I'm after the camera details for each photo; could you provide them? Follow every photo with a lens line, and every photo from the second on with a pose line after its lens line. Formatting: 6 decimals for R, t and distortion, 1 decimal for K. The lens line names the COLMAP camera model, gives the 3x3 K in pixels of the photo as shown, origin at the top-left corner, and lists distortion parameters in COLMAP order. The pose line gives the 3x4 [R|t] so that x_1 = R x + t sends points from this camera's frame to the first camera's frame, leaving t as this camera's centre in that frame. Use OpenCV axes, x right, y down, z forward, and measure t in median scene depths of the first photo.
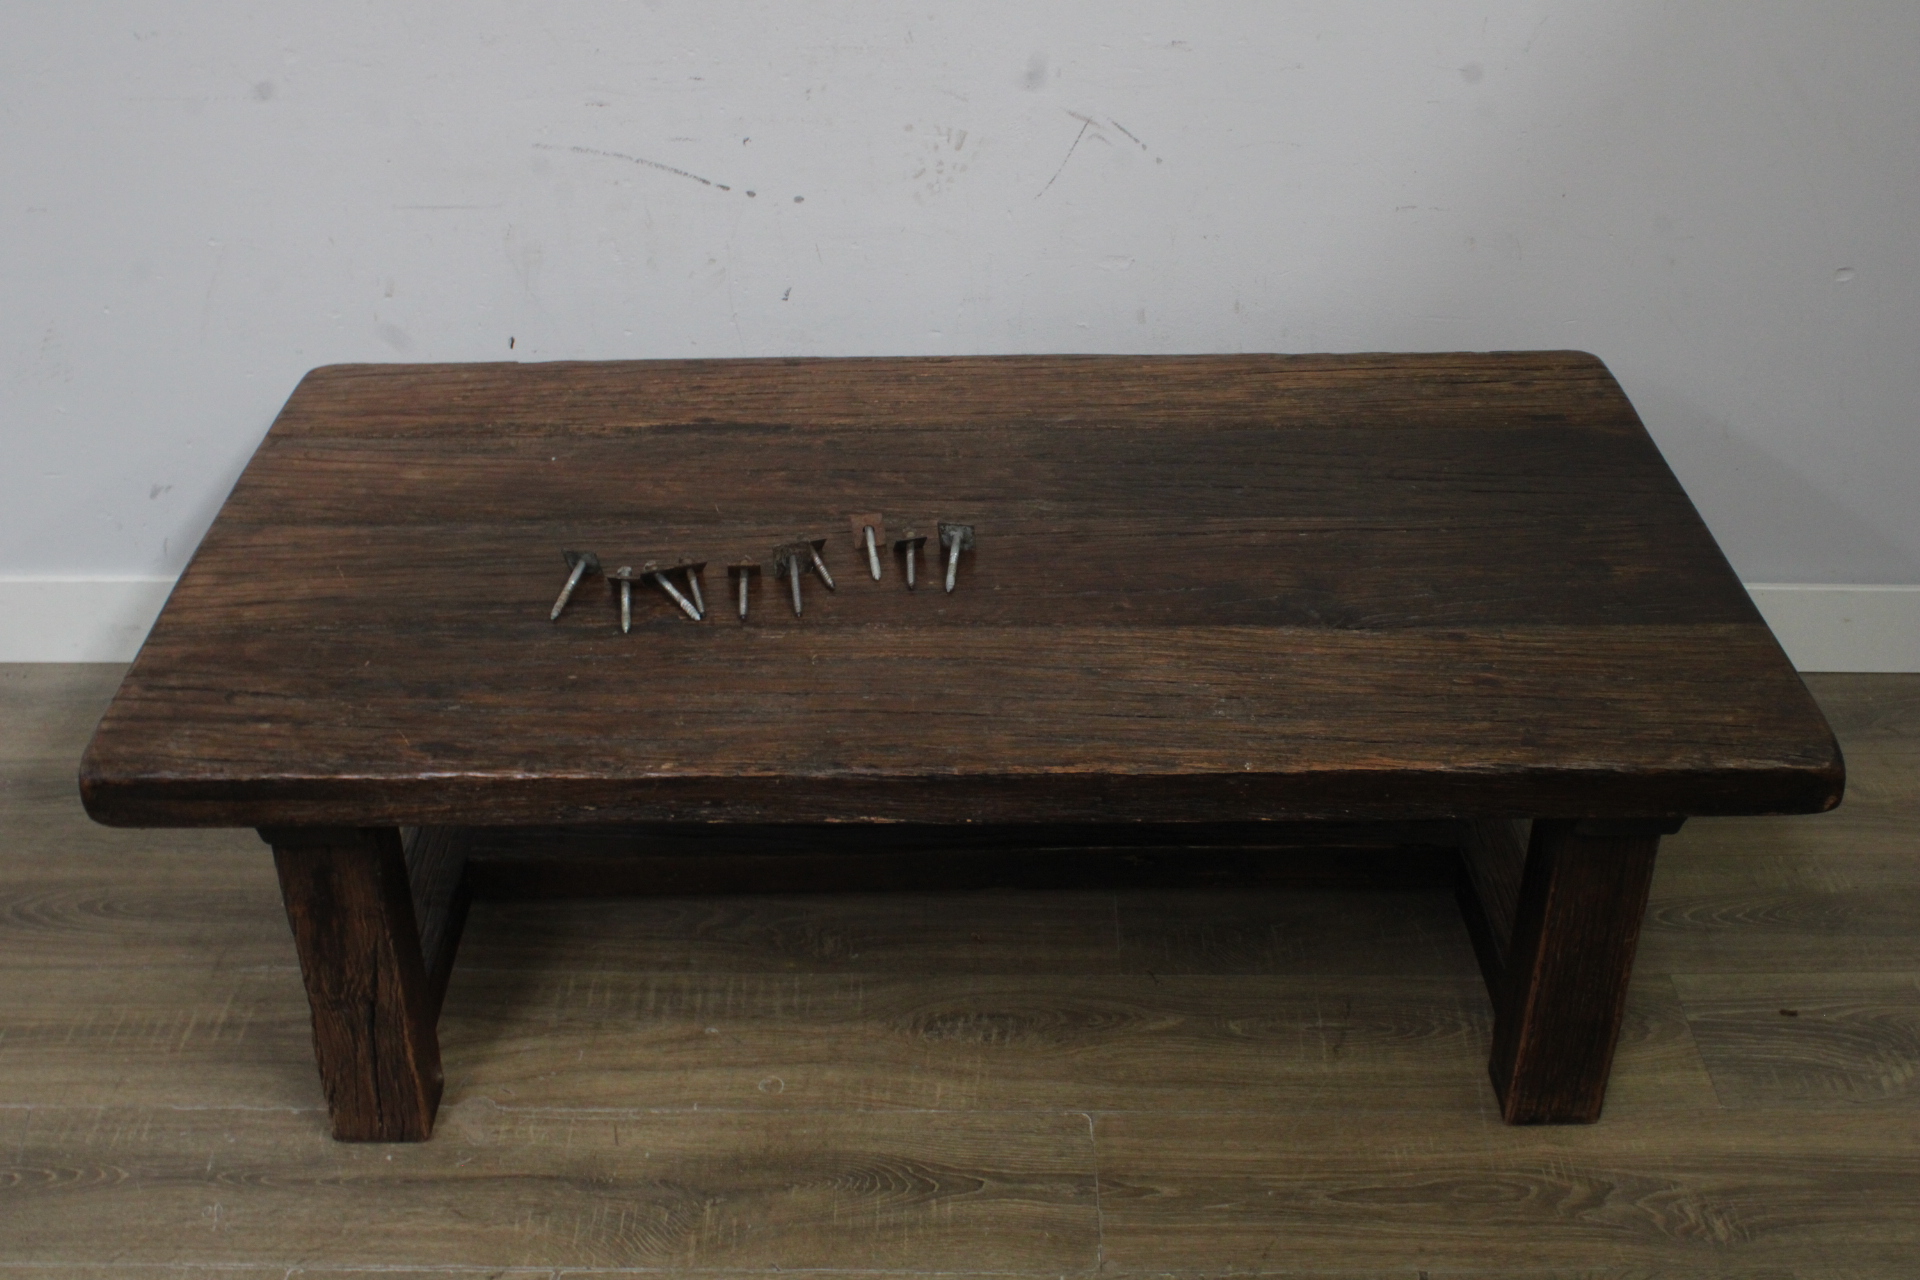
lens RADIAL K [[2236.3, 0, 960.0], [0, 2236.3, 640.0], [0, 0, 1]] dist [-0.013080, -0.011094]
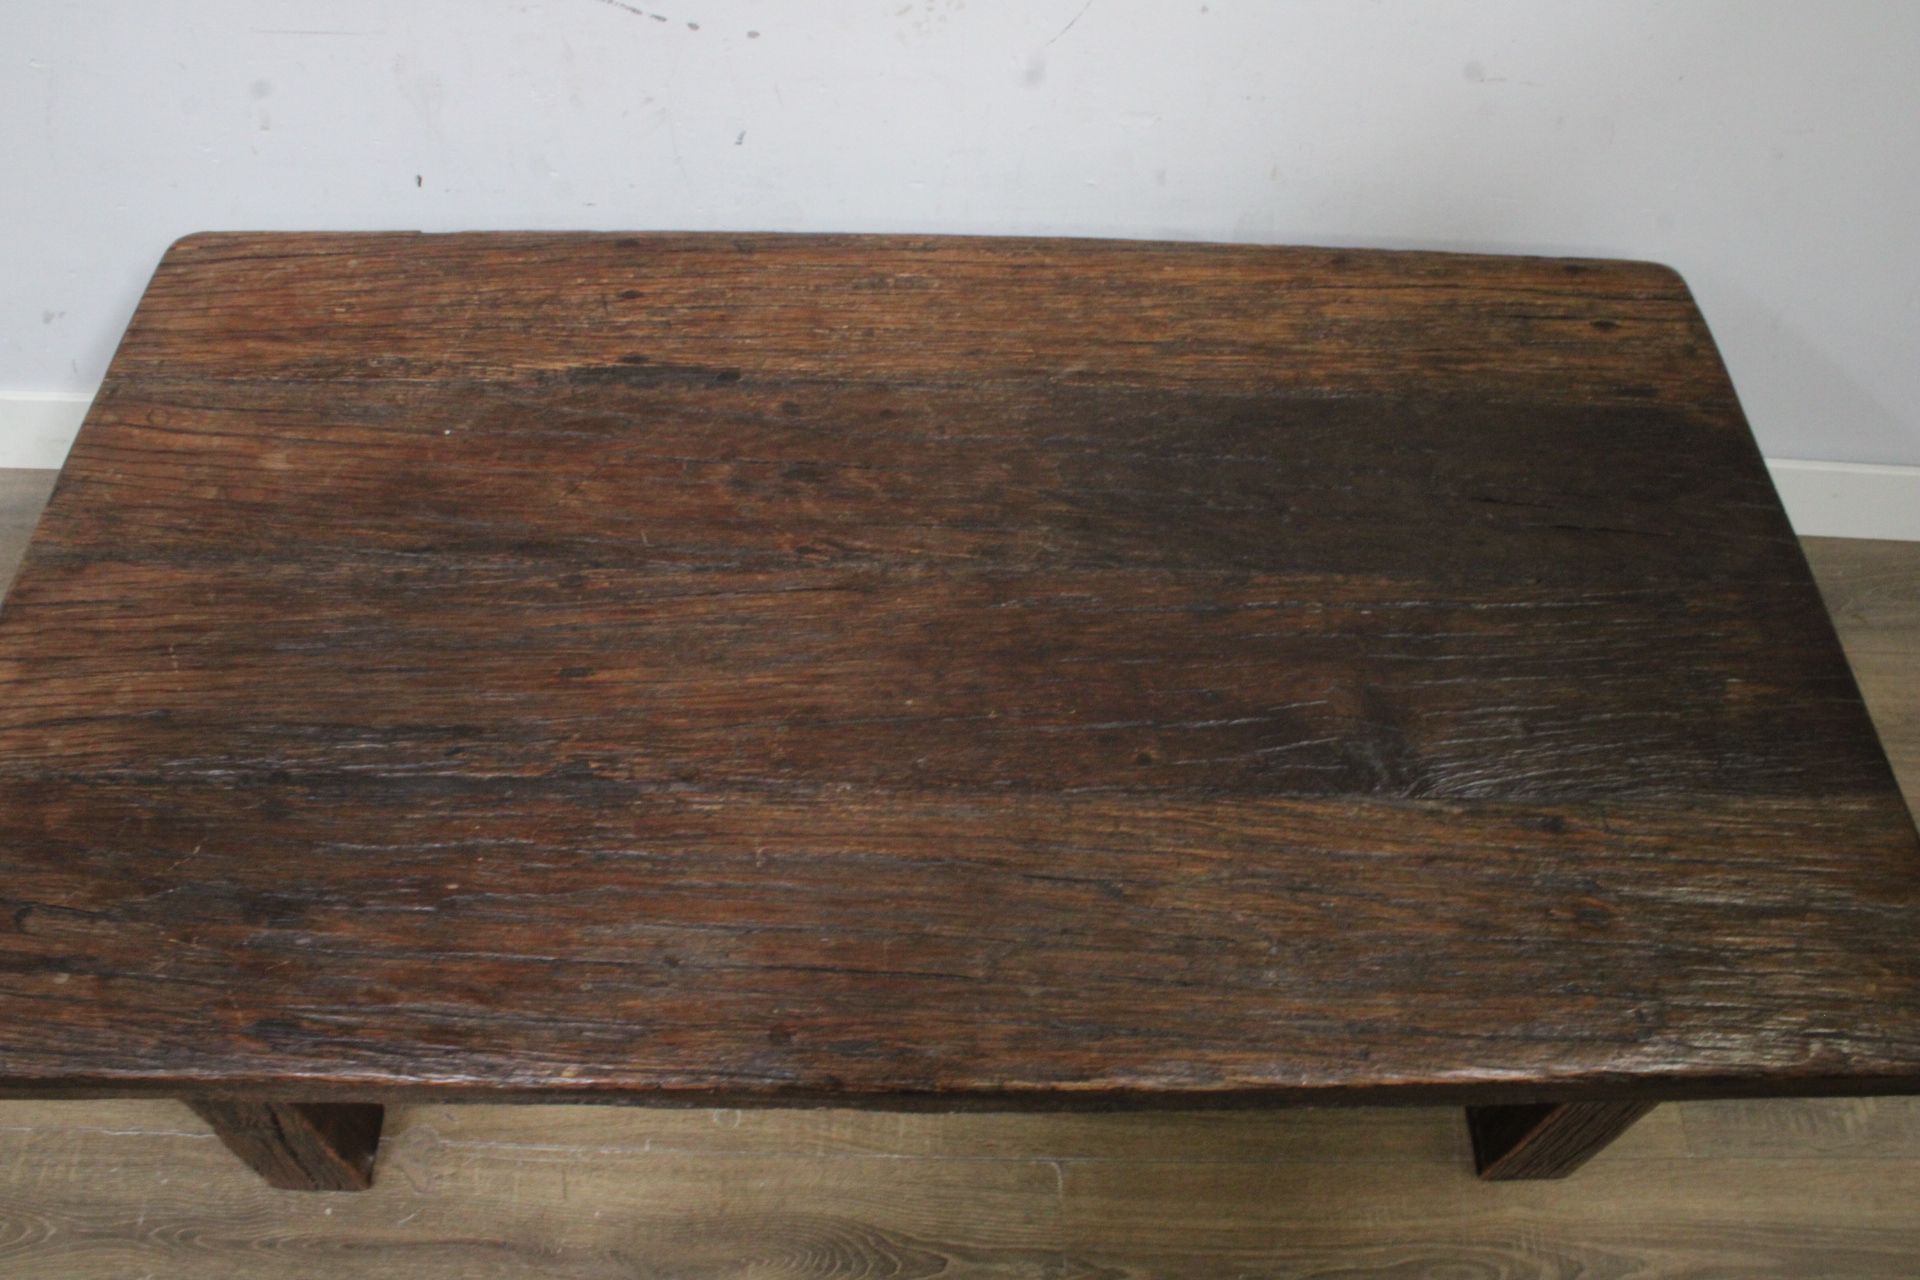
lens RADIAL K [[1576.0, 0, 960.0], [0, 1576.0, 640.0], [0, 0, 1]] dist [-0.136843, 0.123271]
pose [[0.998837, 0.026044, 0.040566, -0.017719], [-0.039823, 0.920003, 0.389882, -0.258361], [-0.027167, -0.391044, 0.919971, 0.481242]]
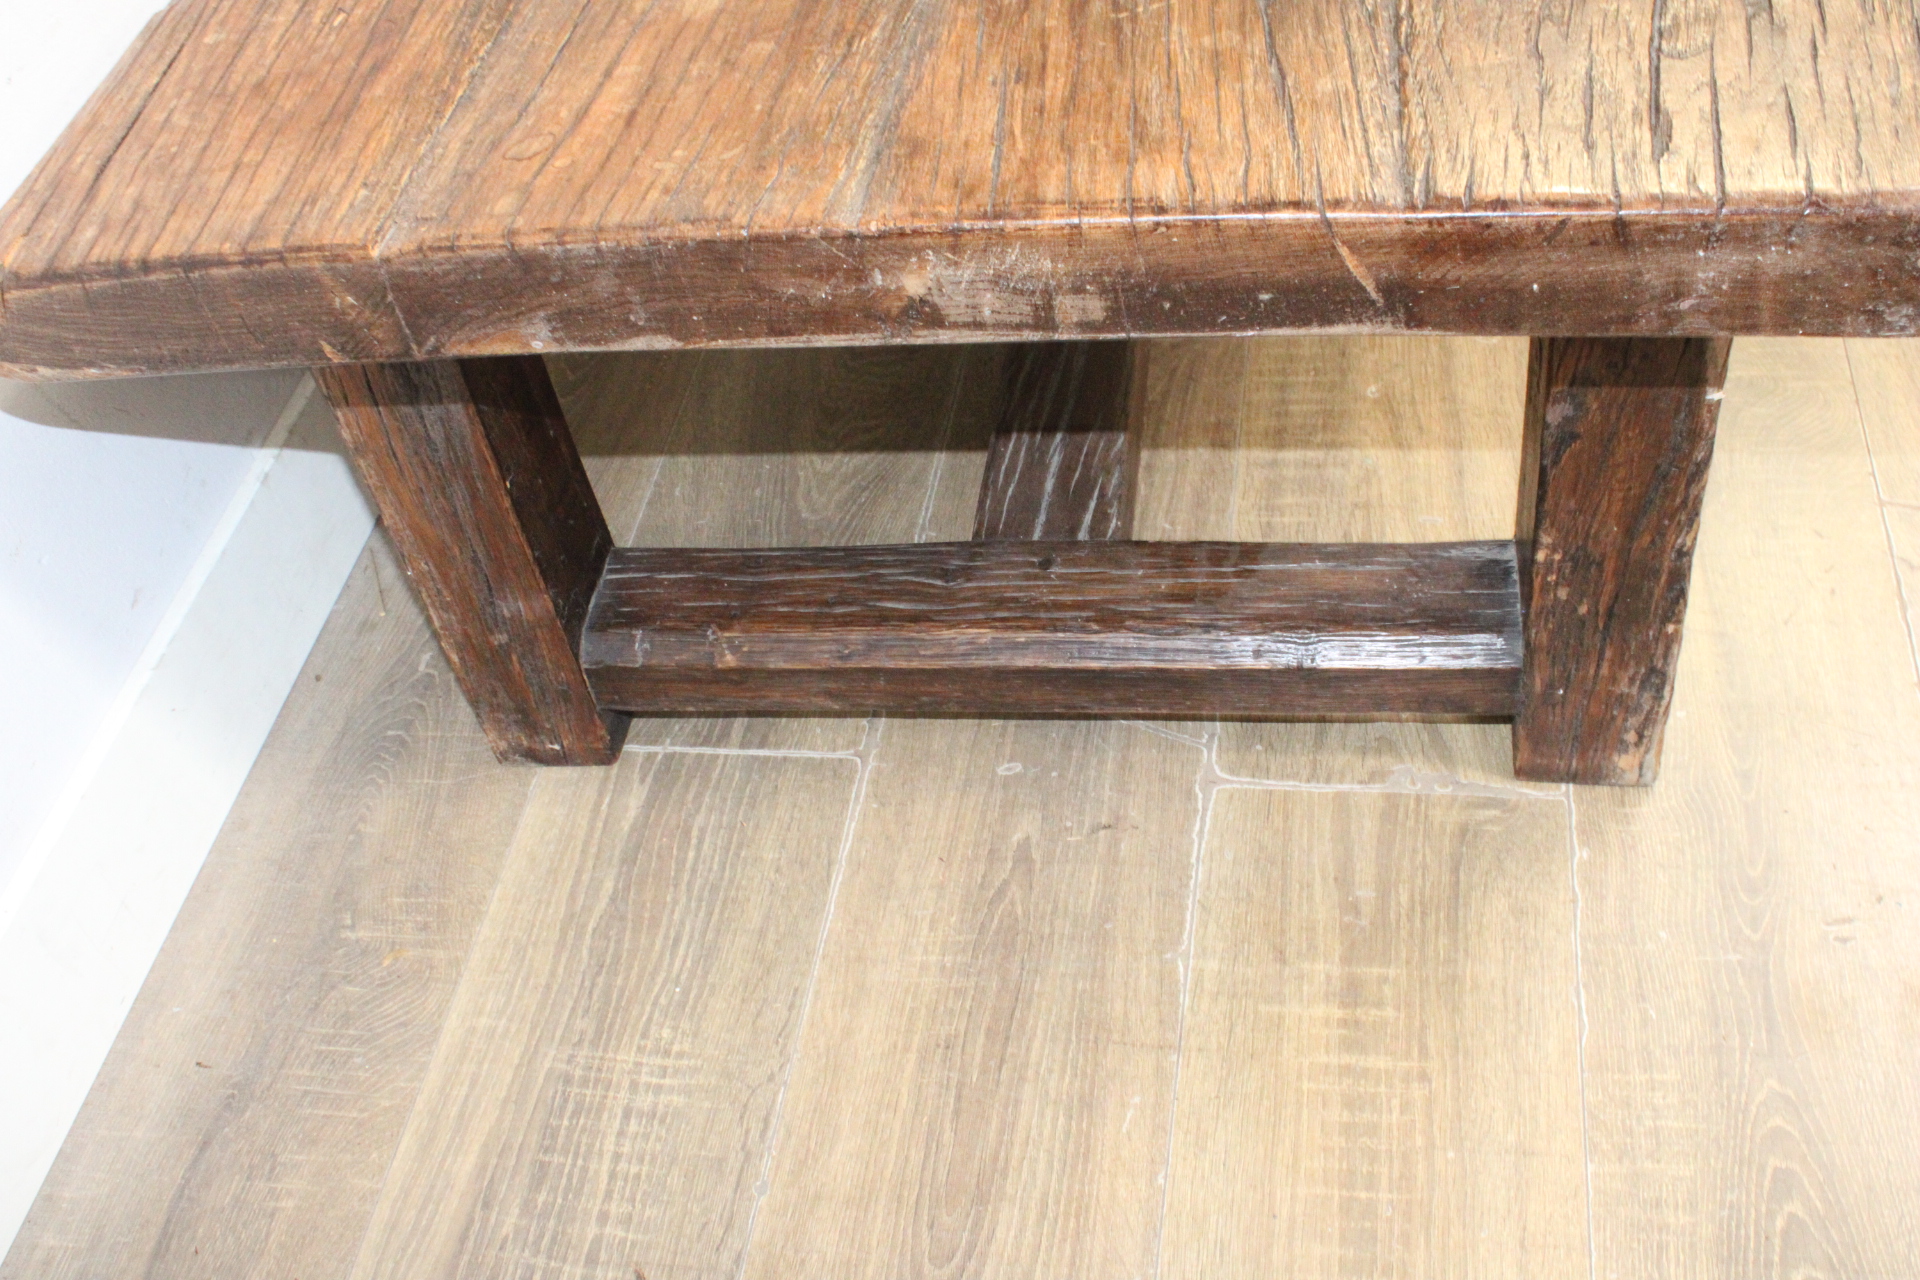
lens RADIAL K [[2036.7, 0, 960.0], [0, 2036.7, 640.0], [0, 0, 1]] dist [-0.068852, 0.004054]
pose [[0.146396, -0.714742, 0.683895, -0.640900], [0.621509, 0.604314, 0.498530, -0.176662], [-0.769607, 0.352064, 0.532687, 0.843234]]
